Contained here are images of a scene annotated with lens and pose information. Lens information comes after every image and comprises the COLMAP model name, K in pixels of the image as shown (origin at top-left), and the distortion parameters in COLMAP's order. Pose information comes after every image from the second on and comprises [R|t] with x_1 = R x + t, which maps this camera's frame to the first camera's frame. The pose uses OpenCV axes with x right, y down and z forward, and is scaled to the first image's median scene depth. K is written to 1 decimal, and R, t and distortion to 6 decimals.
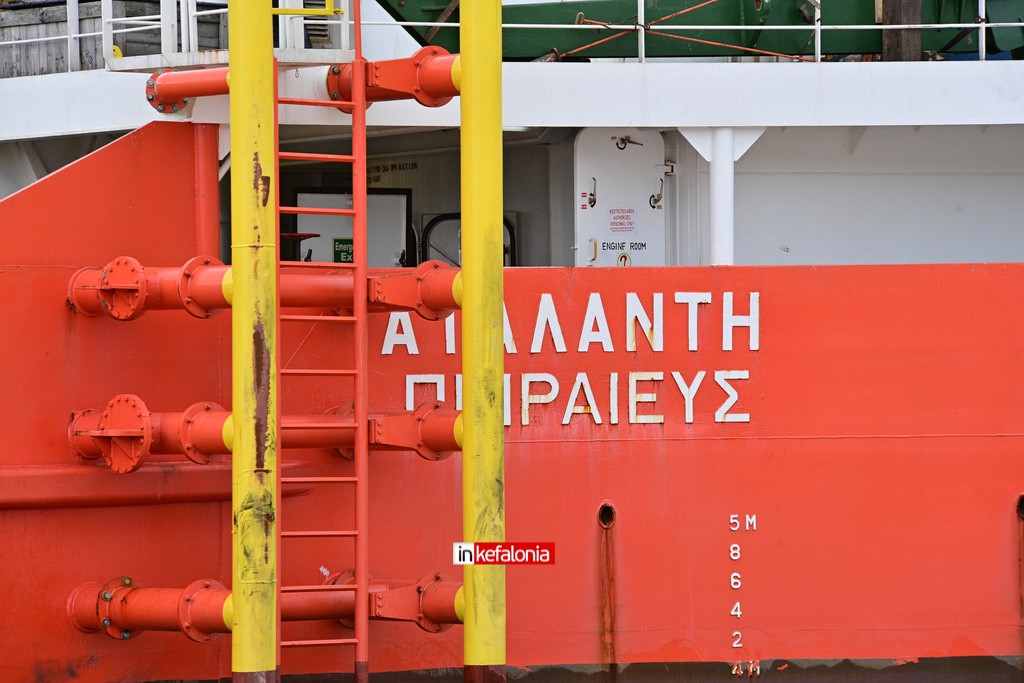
lens RADIAL K [[5666.5, 0, 512.3], [0, 5666.5, 342.7], [0, 0, 1]] dist [2.488893, 0.000000]
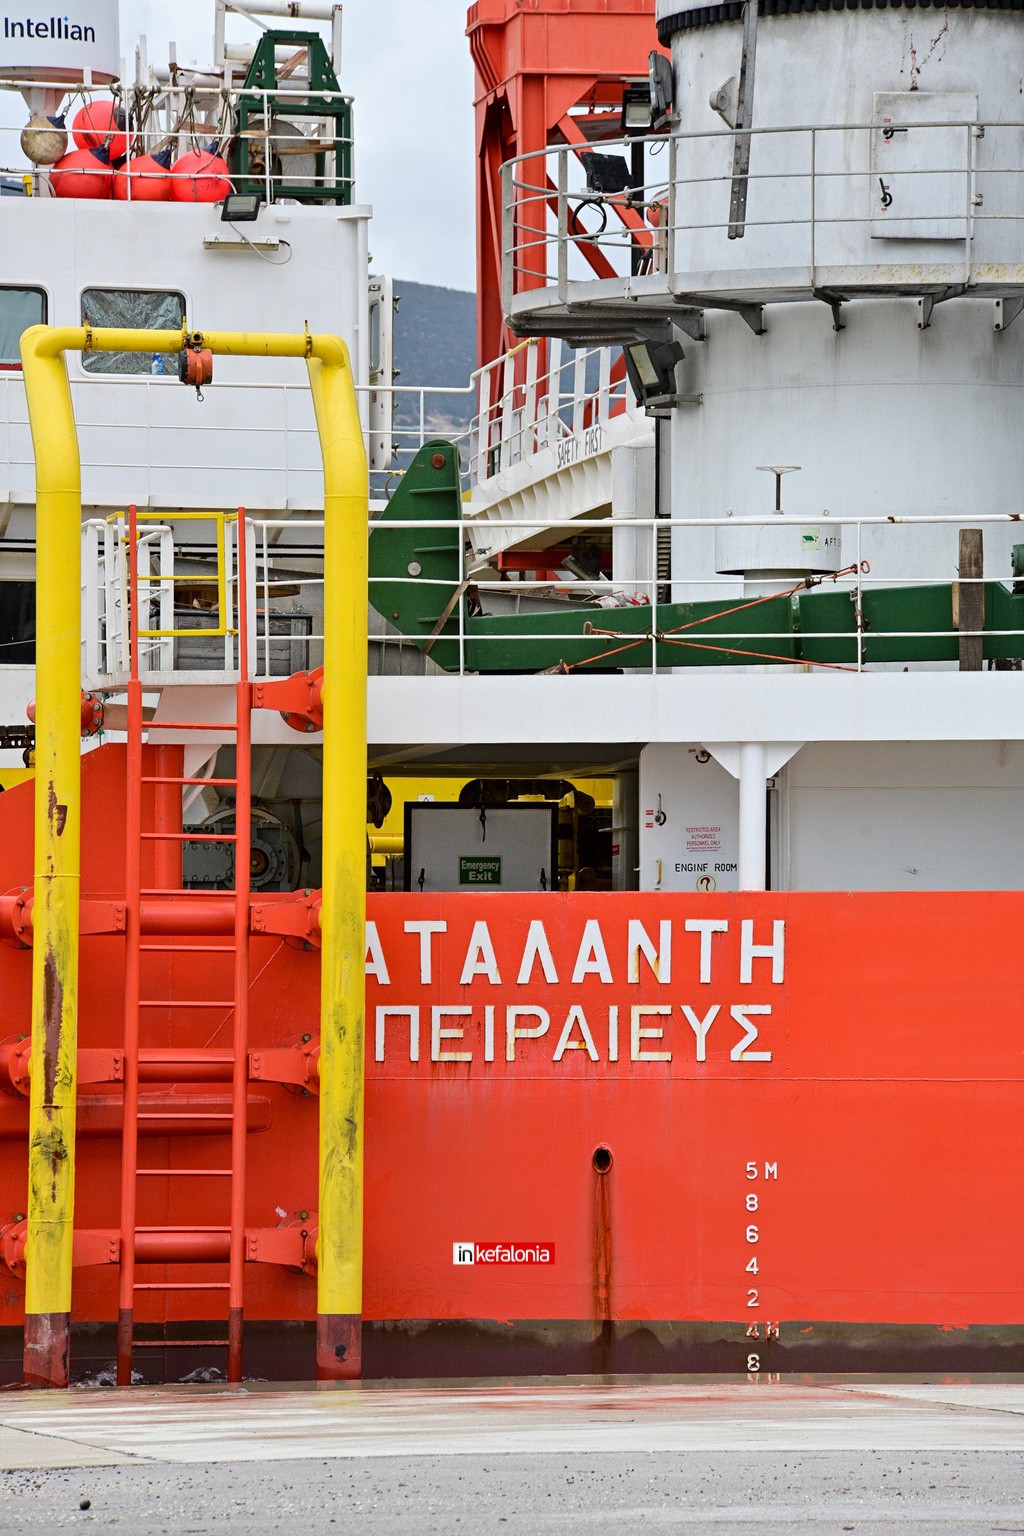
lens RADIAL K [[8499.8, 0, 510.3], [0, 8499.8, 764.0], [0, 0, 1]] dist [2.488893, 0.000000]
pose [[0.904153, -0.000117, -0.427209, 0.599711], [-0.006212, 0.999891, -0.013422, -0.015522], [0.427164, 0.014789, 0.904053, -0.272699]]
